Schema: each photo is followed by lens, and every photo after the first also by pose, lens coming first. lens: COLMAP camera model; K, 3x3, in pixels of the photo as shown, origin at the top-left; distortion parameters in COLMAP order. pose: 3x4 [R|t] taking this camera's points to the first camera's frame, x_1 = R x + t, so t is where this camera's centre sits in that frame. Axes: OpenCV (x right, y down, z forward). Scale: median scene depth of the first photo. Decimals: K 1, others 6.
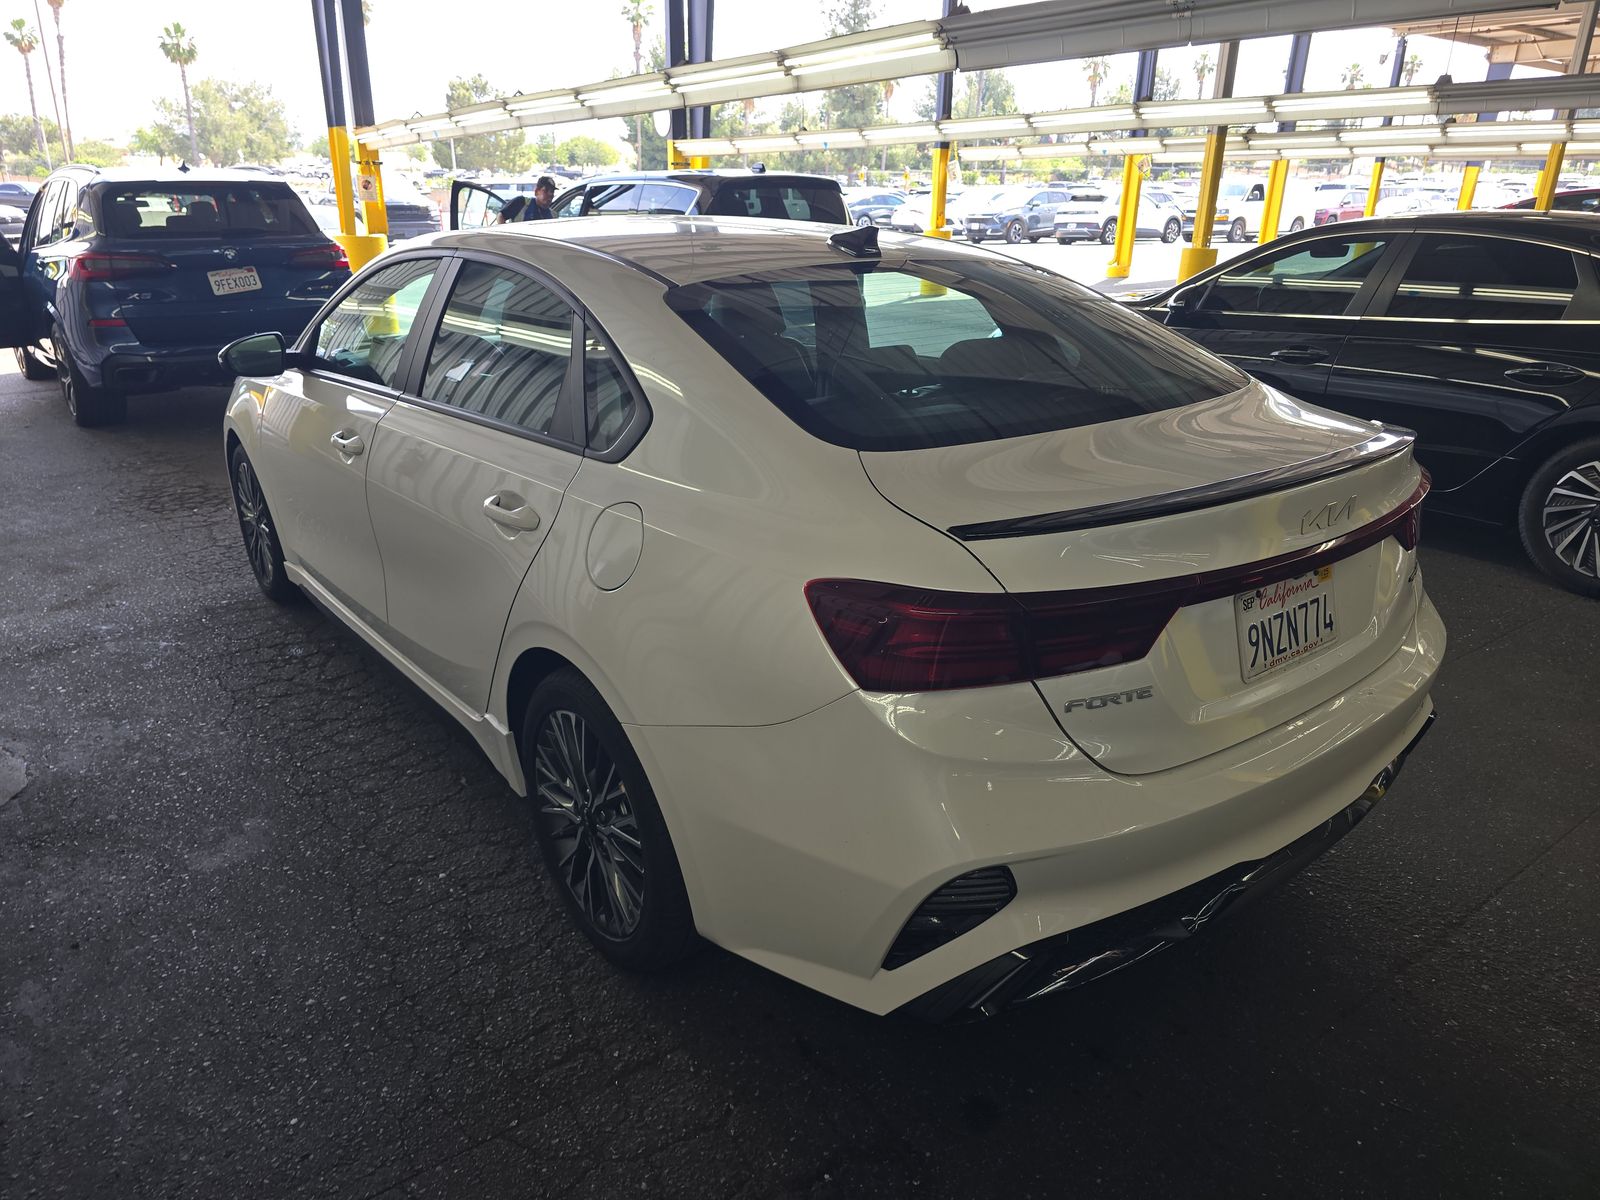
lens RADIAL K [[1101.6, 0, 807.5], [0, 1101.6, 598.0], [0, 0, 1]] dist [0.051831, -0.051253]
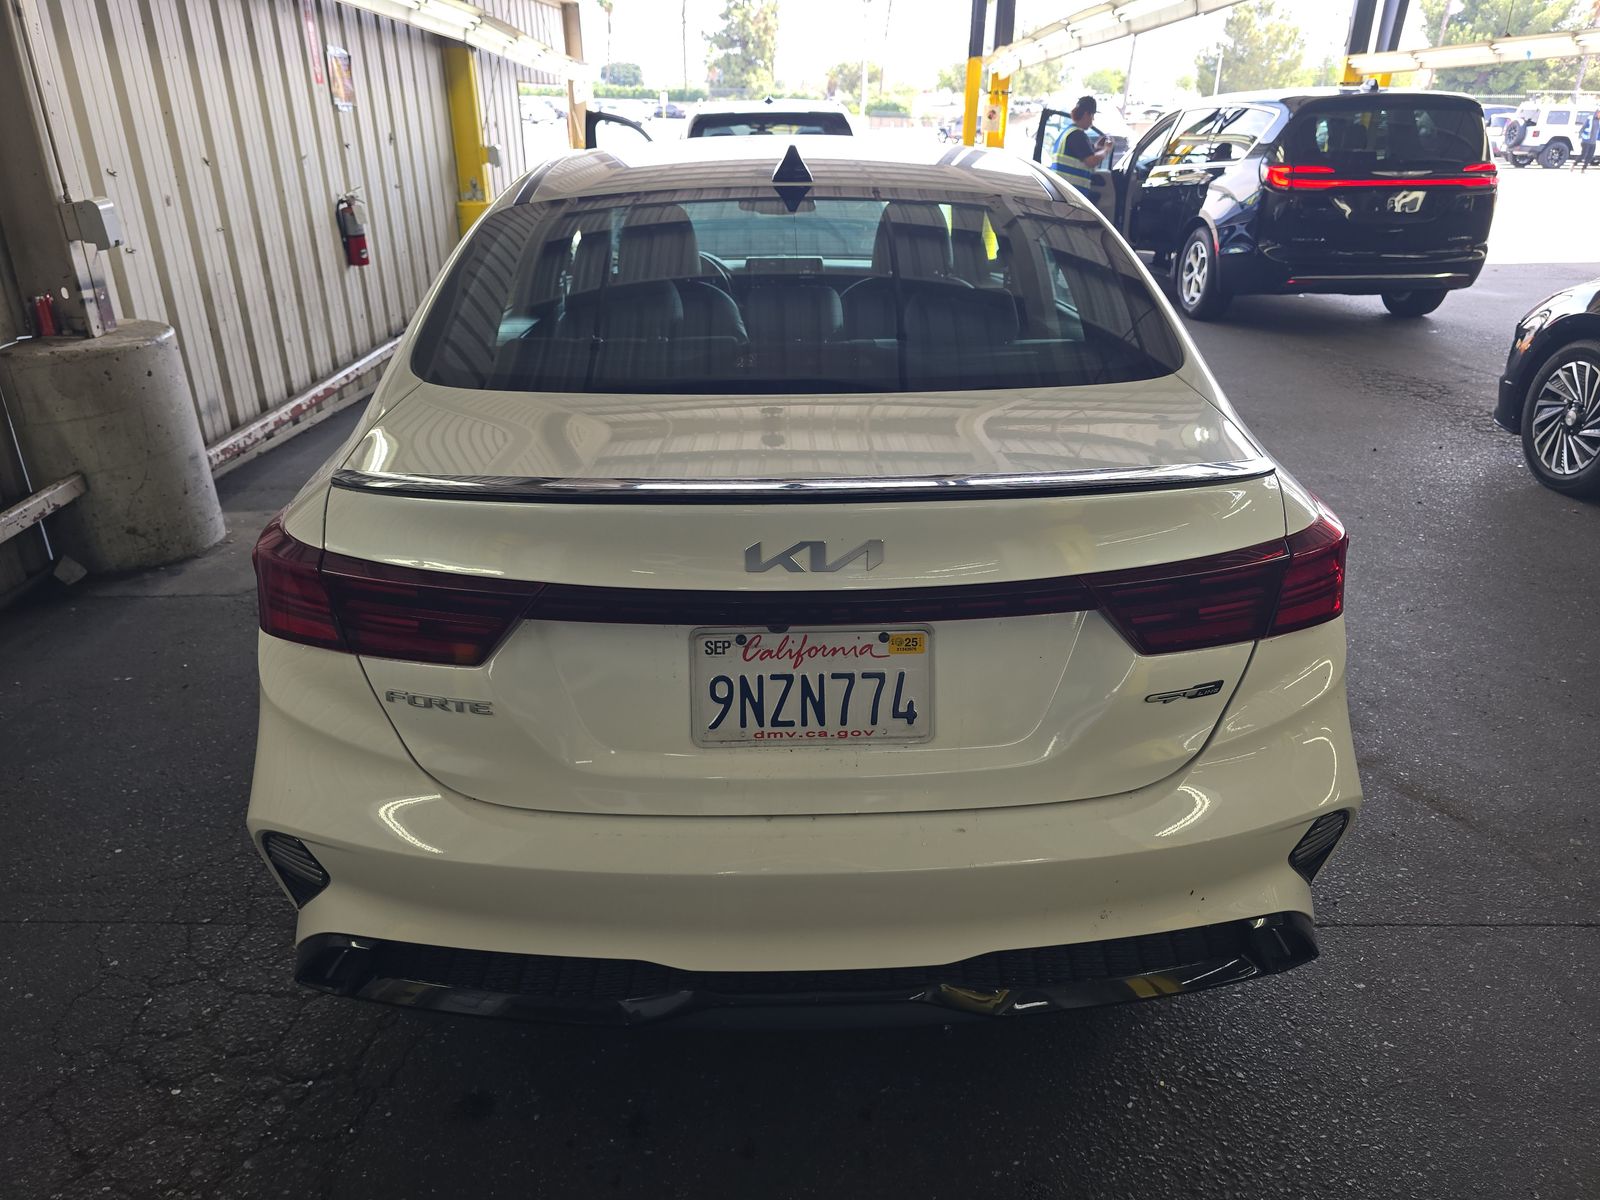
lens RADIAL K [[1101.6, 0, 807.5], [0, 1101.6, 598.0], [0, 0, 1]] dist [0.051831, -0.051253]
pose [[0.801589, 0.230126, -0.551813, 0.830387], [-0.200649, 0.972973, 0.114293, -0.122394], [0.563201, 0.019104, 0.826099, 0.399123]]
